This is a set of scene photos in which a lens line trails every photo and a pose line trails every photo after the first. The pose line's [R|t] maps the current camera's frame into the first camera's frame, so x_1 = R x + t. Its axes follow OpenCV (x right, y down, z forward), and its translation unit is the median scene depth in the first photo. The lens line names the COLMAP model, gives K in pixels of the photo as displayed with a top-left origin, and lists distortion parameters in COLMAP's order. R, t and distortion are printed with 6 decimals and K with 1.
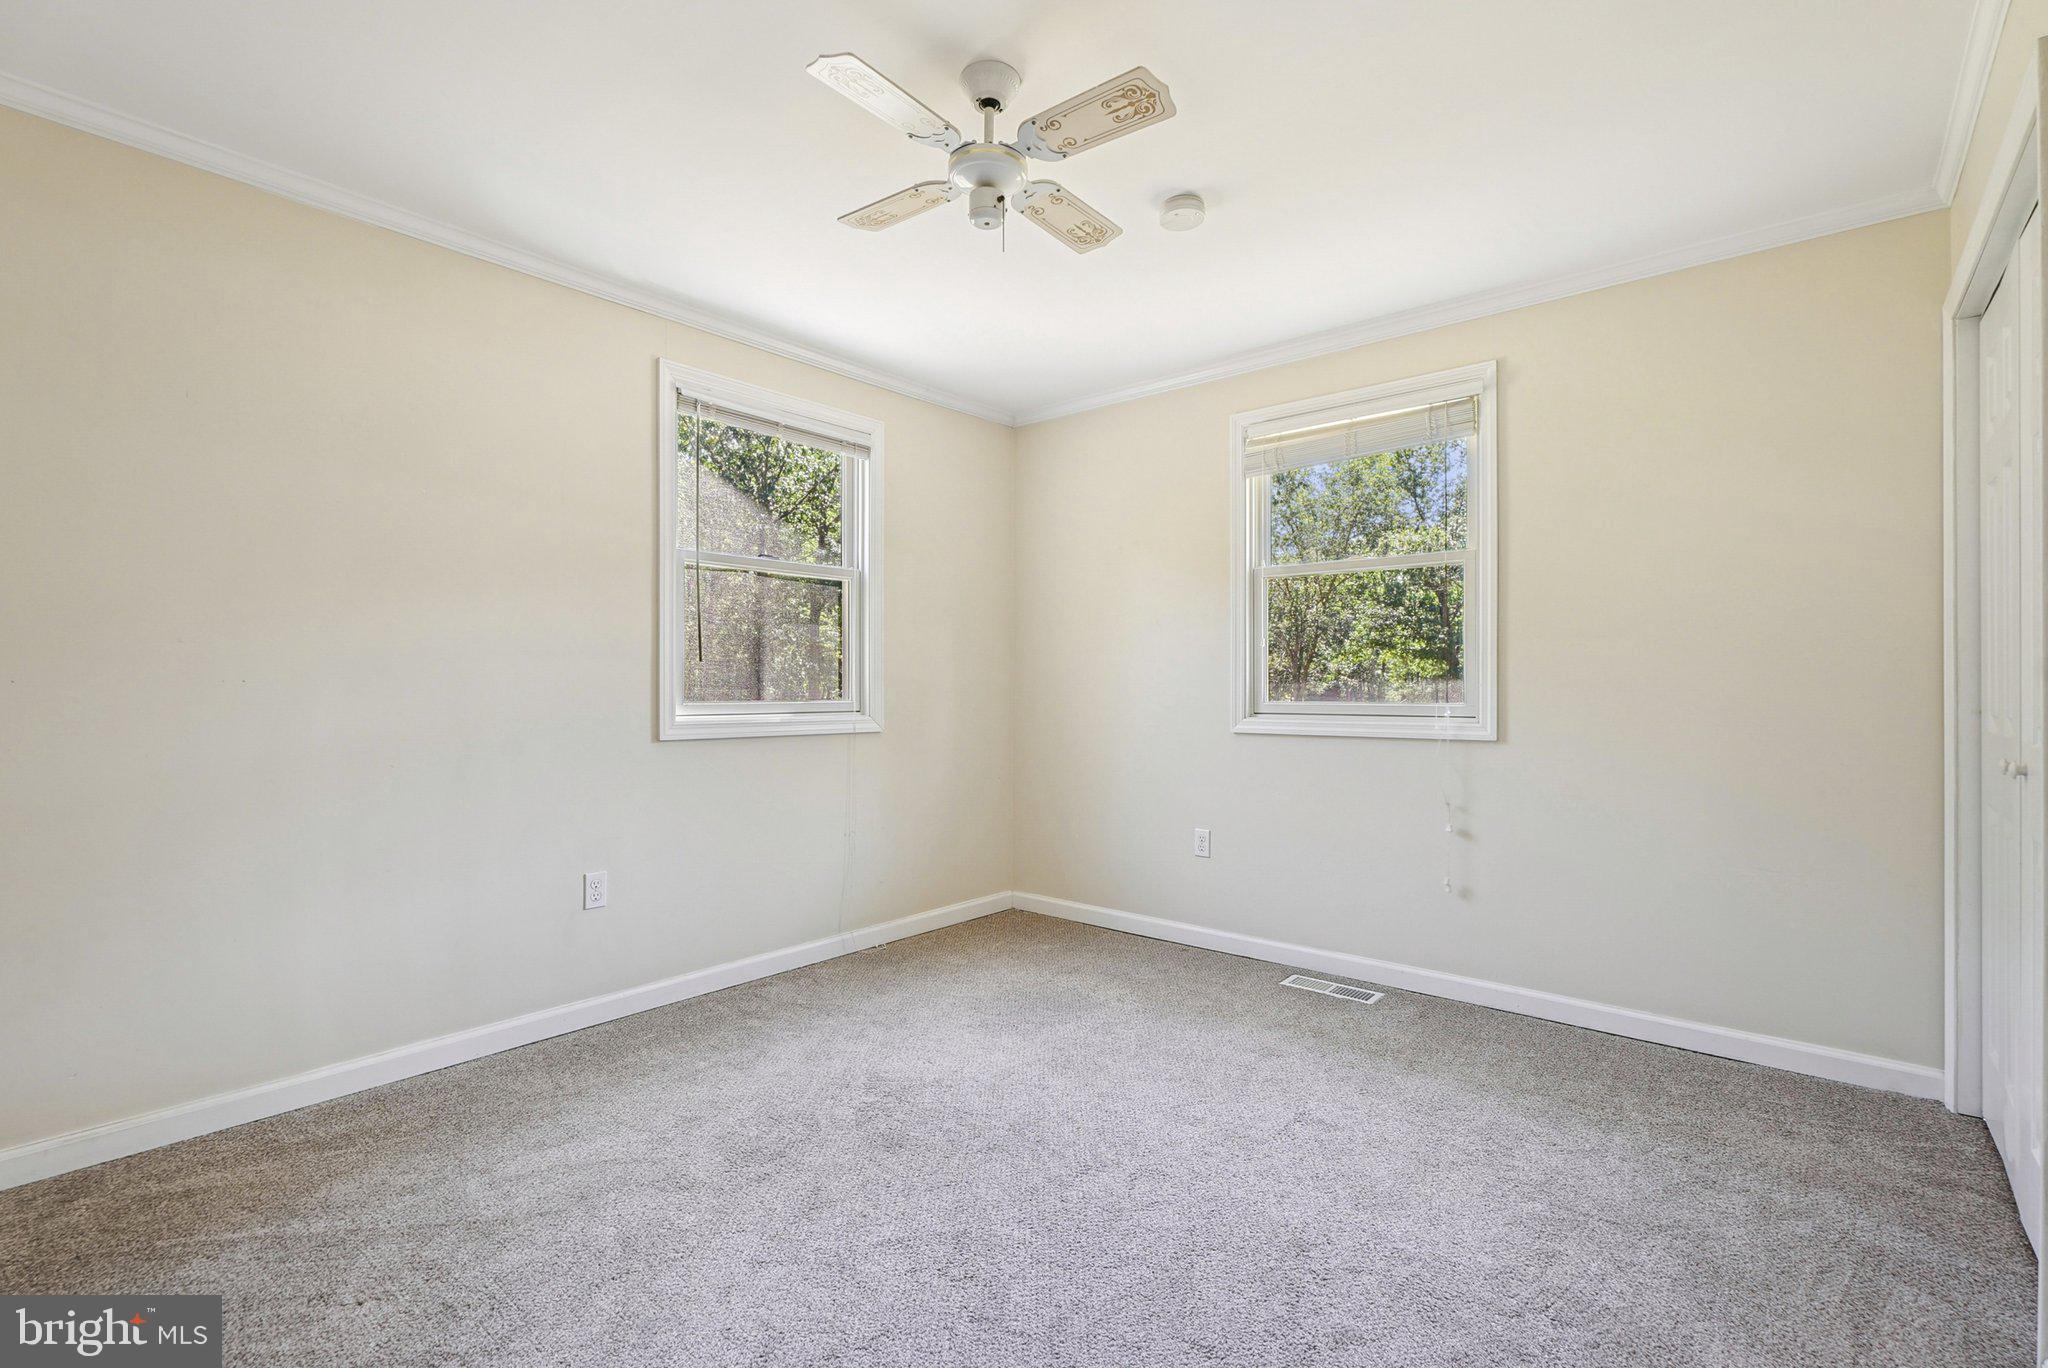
lens RADIAL K [[923.2, 0, 1013.6], [0, 923.2, 679.5], [0, 0, 1]] dist [-0.005807, -0.000662]
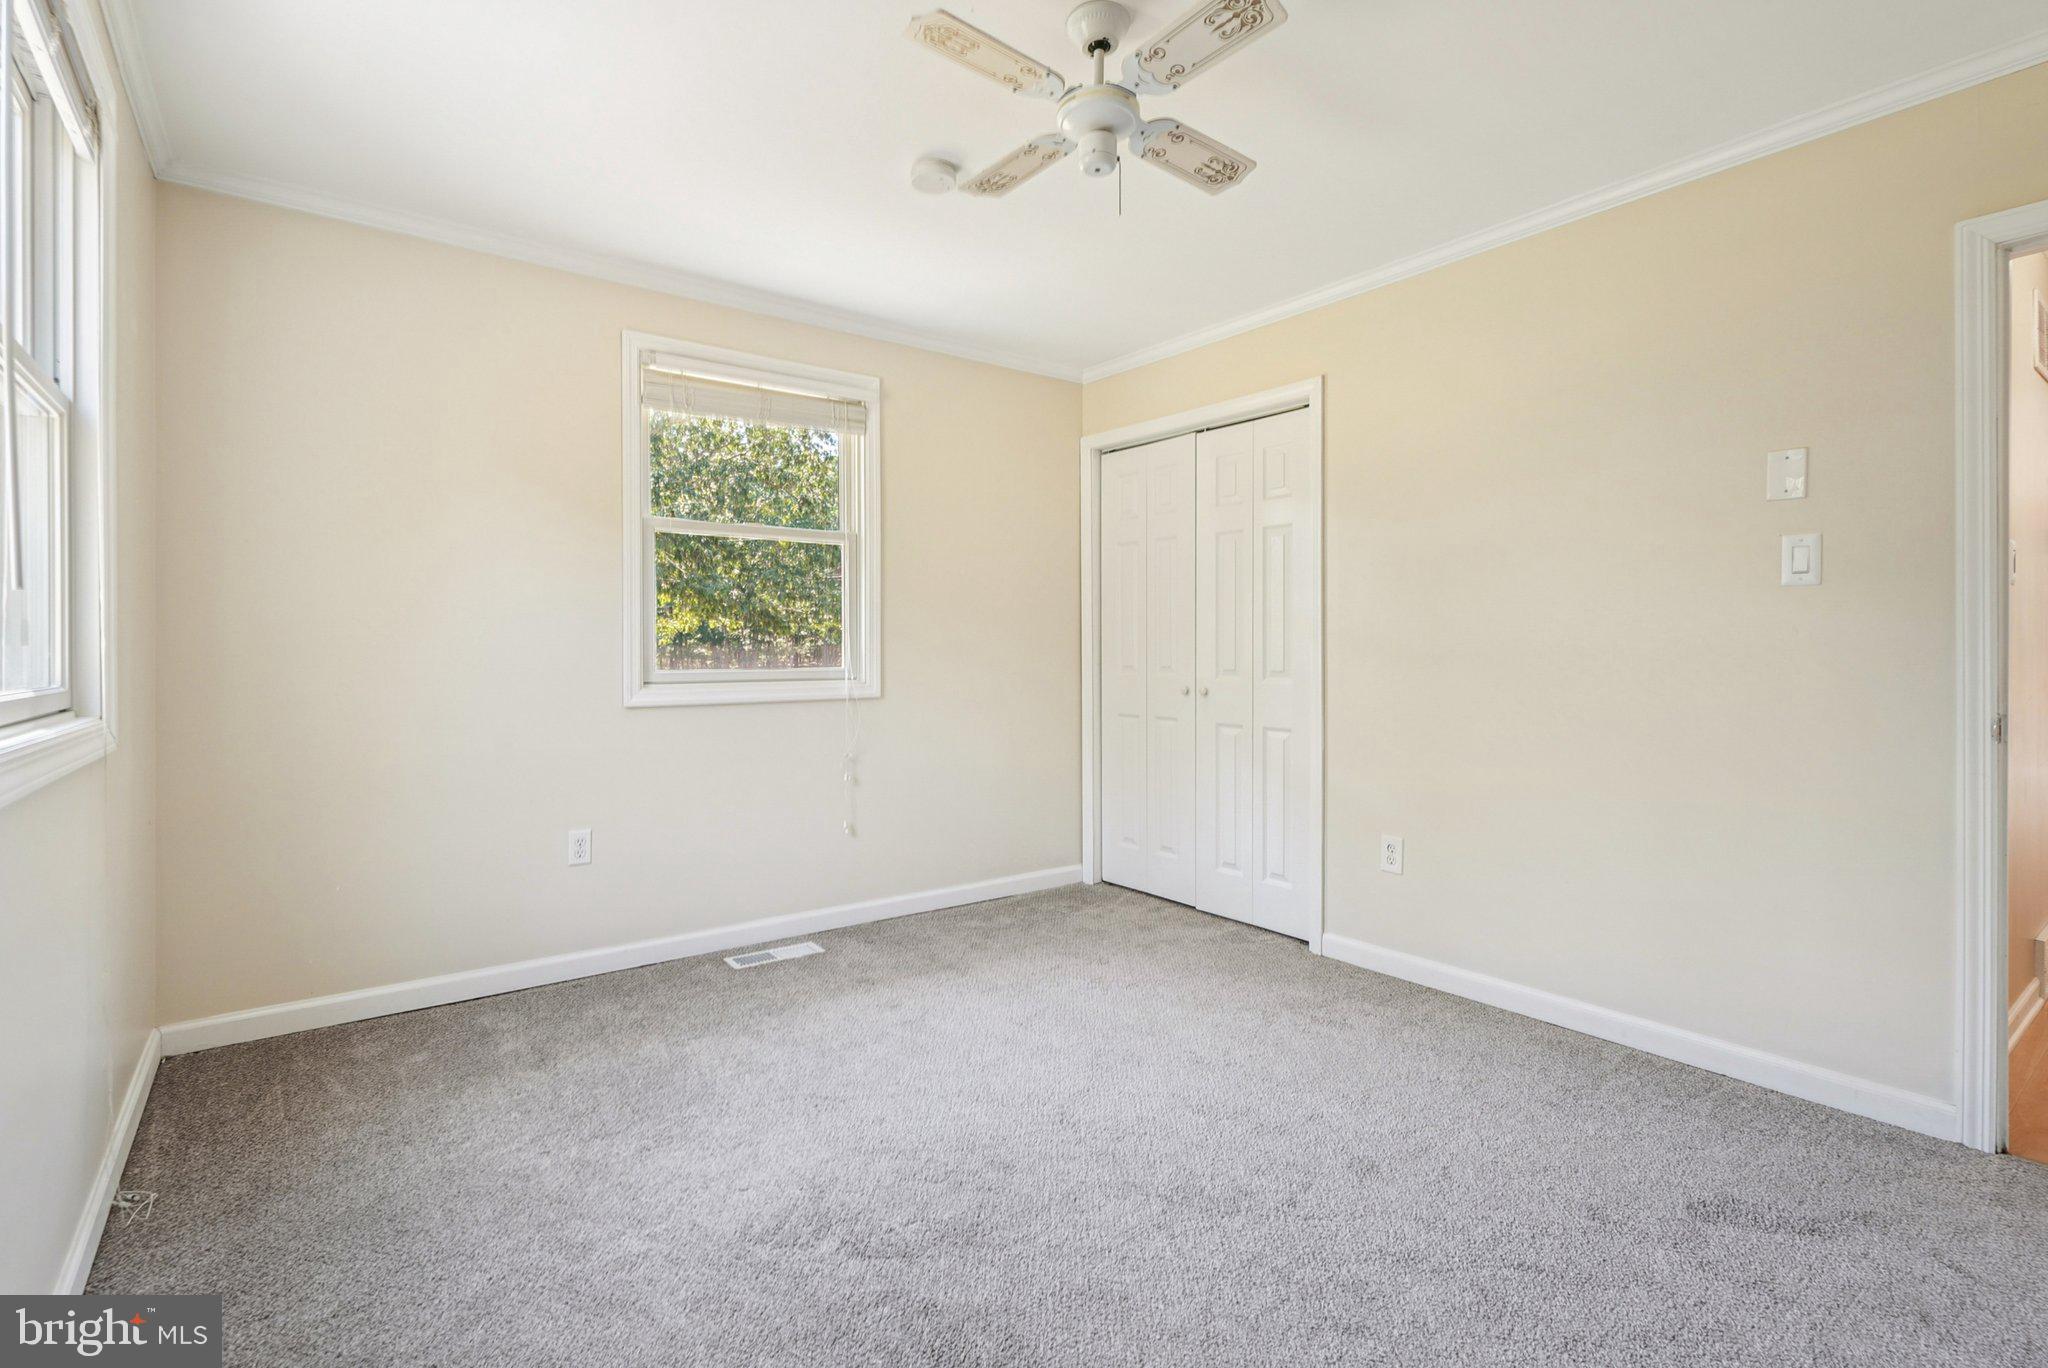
lens RADIAL K [[961.6, 0, 1027.0], [0, 961.6, 650.5], [0, 0, 1]] dist [-0.002098, -0.000198]
pose [[0.207009, -0.001464, 0.978338, -0.649827], [-0.004839, 0.999985, 0.002520, 0.002287], [-0.978327, -0.005256, 0.206999, 0.547582]]
